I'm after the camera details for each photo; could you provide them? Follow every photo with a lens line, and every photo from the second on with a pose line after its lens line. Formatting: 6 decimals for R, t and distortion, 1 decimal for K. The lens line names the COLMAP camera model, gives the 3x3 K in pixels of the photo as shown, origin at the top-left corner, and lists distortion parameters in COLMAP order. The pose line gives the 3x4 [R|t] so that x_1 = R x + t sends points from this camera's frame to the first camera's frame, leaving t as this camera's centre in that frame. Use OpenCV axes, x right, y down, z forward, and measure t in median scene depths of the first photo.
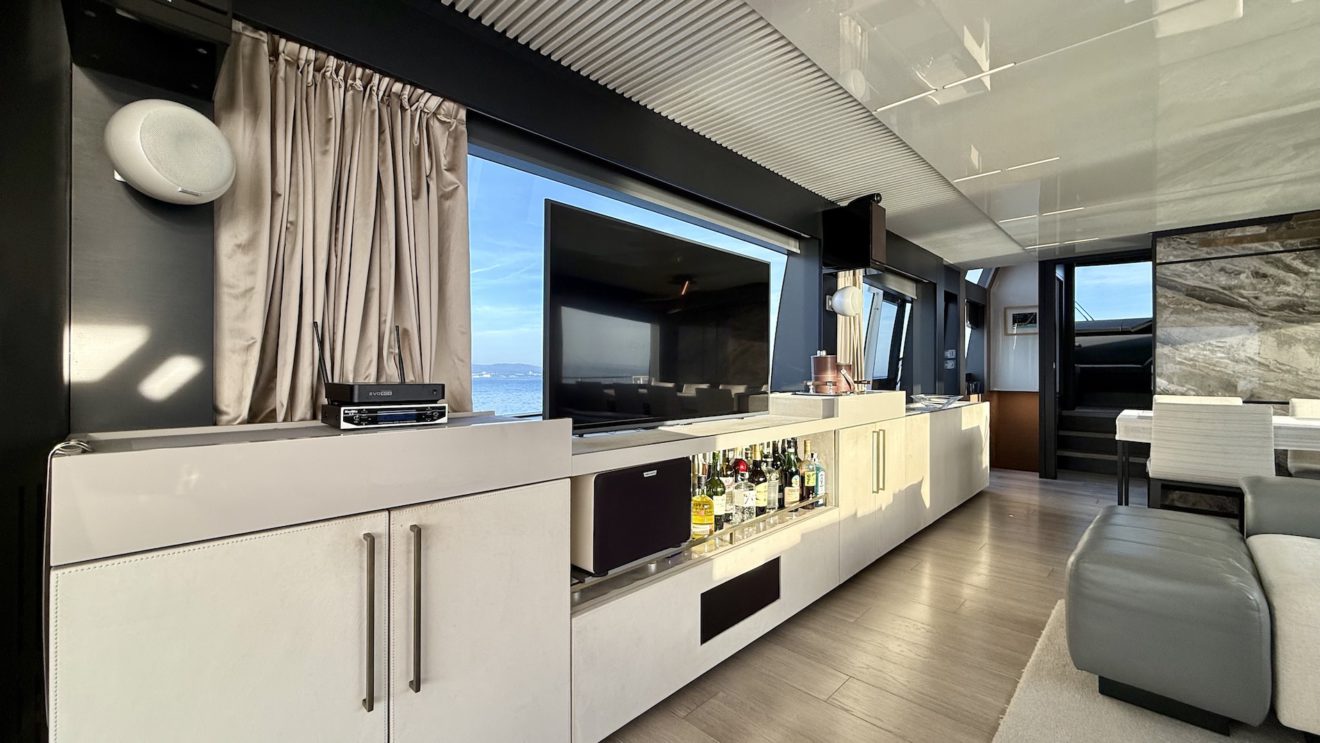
lens RADIAL K [[527.7, 0, 657.3], [0, 527.7, 369.7], [0, 0, 1]] dist [0.003304, 0.000008]
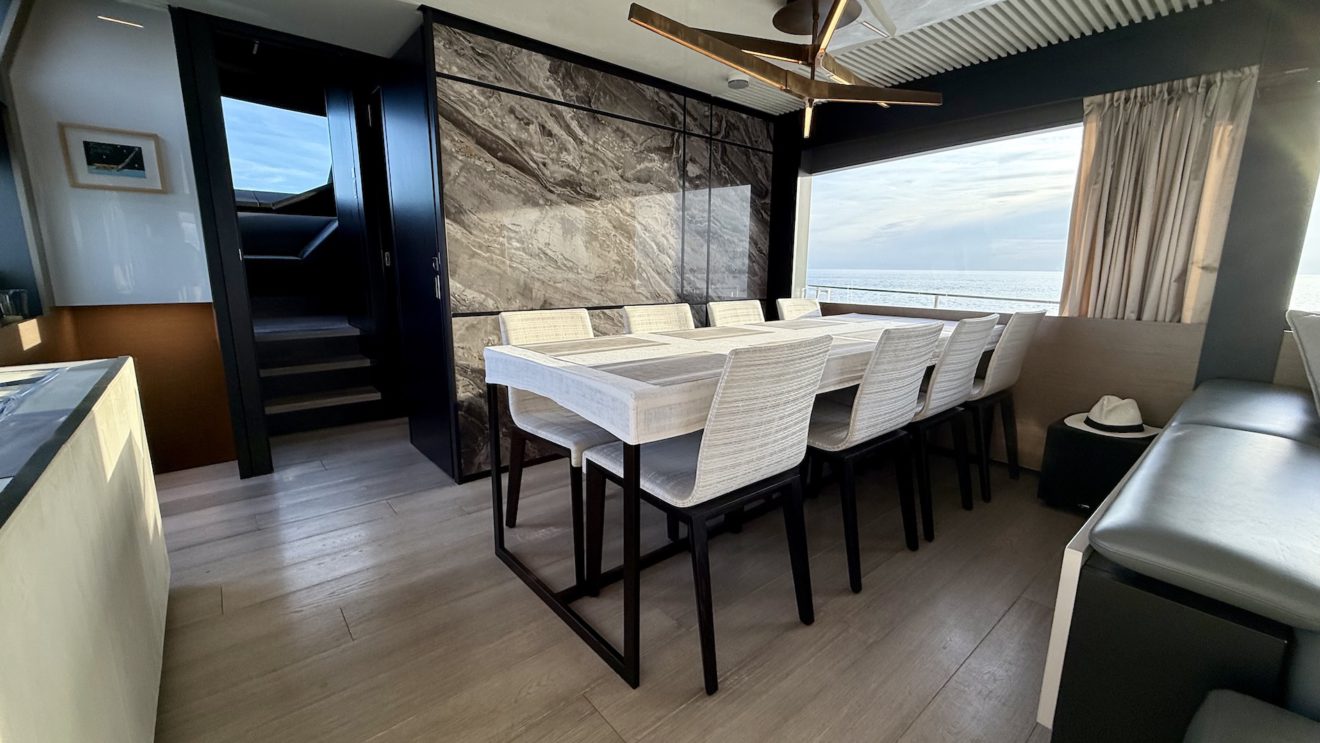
lens RADIAL K [[527.7, 0, 656.4], [0, 527.7, 369.5], [0, 0, 1]] dist [0.003304, 0.000008]
pose [[0.104136, -0.190424, 0.976163, 0.394130], [-0.009647, 0.981260, 0.192448, -0.002270], [-0.994516, -0.029458, 0.100347, 0.766878]]
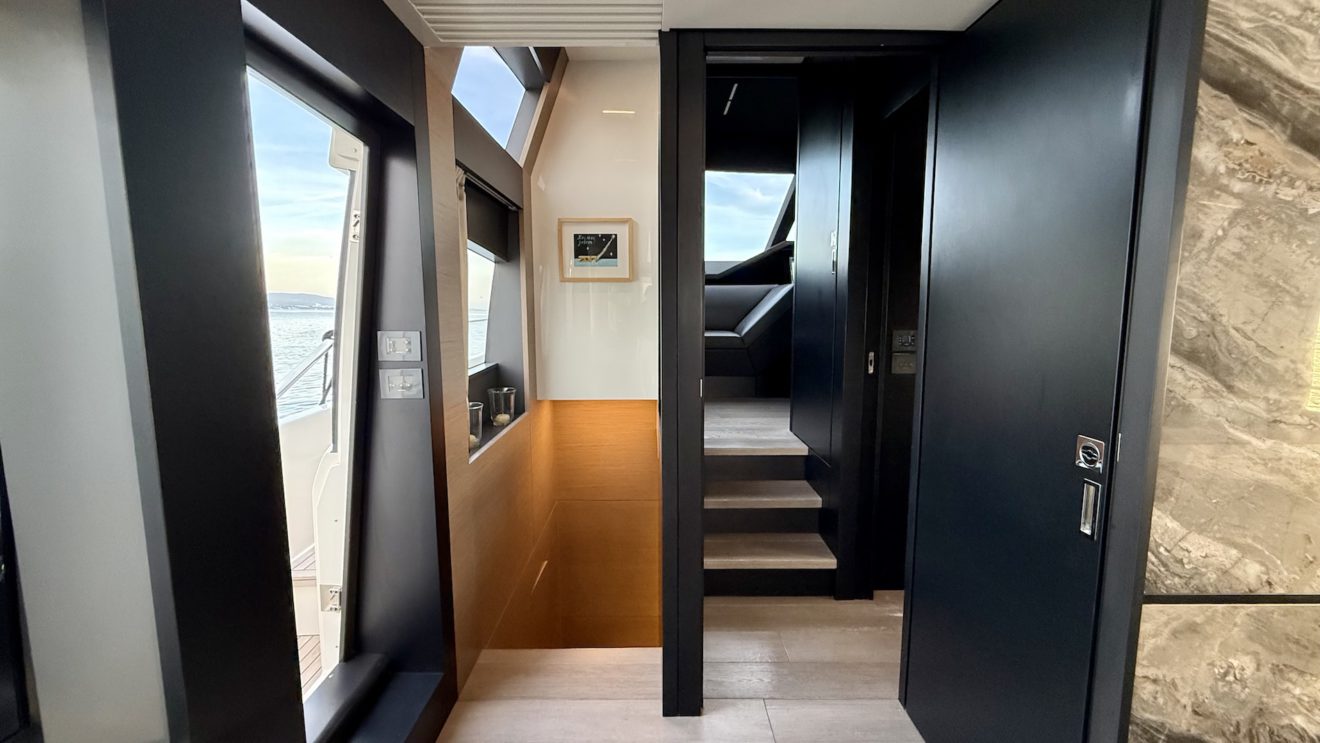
lens RADIAL K [[527.7, 0, 656.9], [0, 527.7, 368.3], [0, 0, 1]] dist [0.003304, 0.000008]
pose [[0.714299, -0.087257, 0.694380, 0.696215], [0.004053, 0.992696, 0.120574, -0.079512], [-0.699829, -0.083312, 0.709435, 1.082534]]
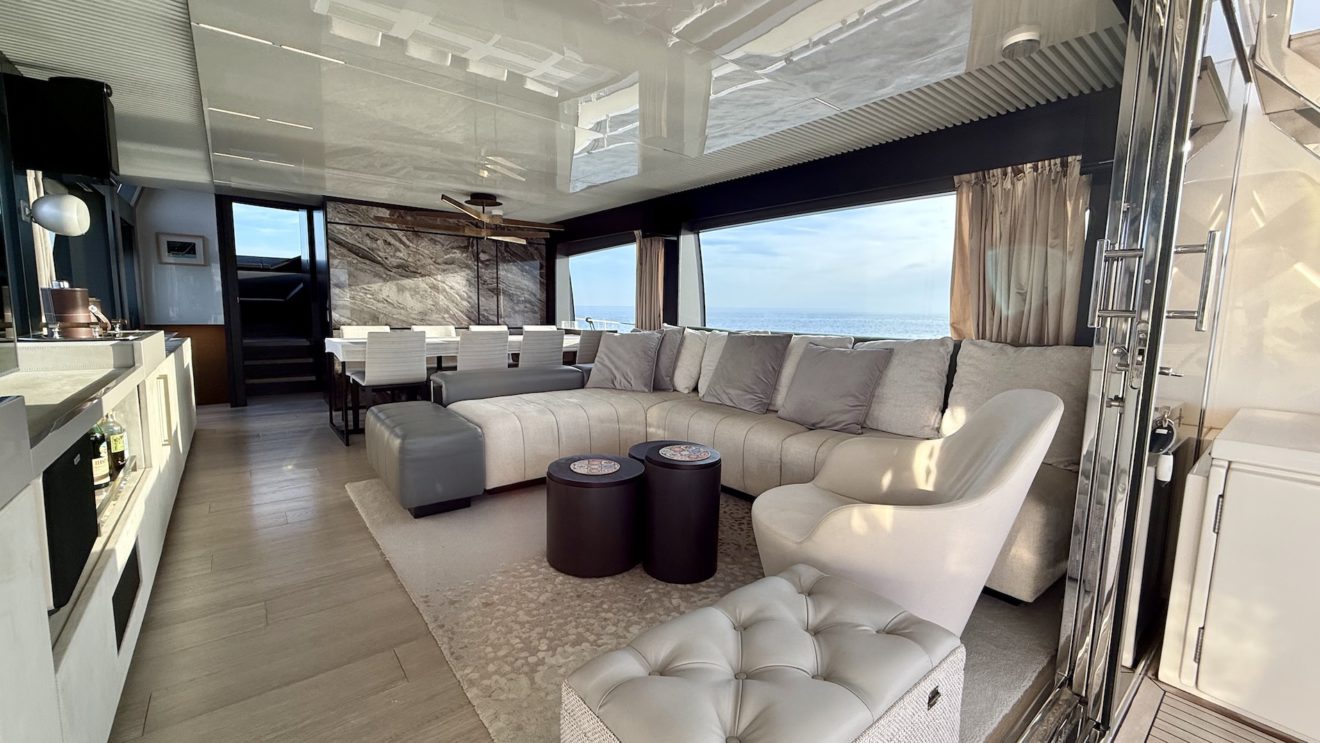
lens RADIAL K [[527.7, 0, 657.4], [0, 527.7, 370.7], [0, 0, 1]] dist [0.003304, 0.000008]
pose [[0.130028, -0.113407, 0.985003, -0.266275], [-0.022355, 0.992849, 0.117261, -0.013230], [-0.991258, -0.037267, 0.126563, 0.045583]]
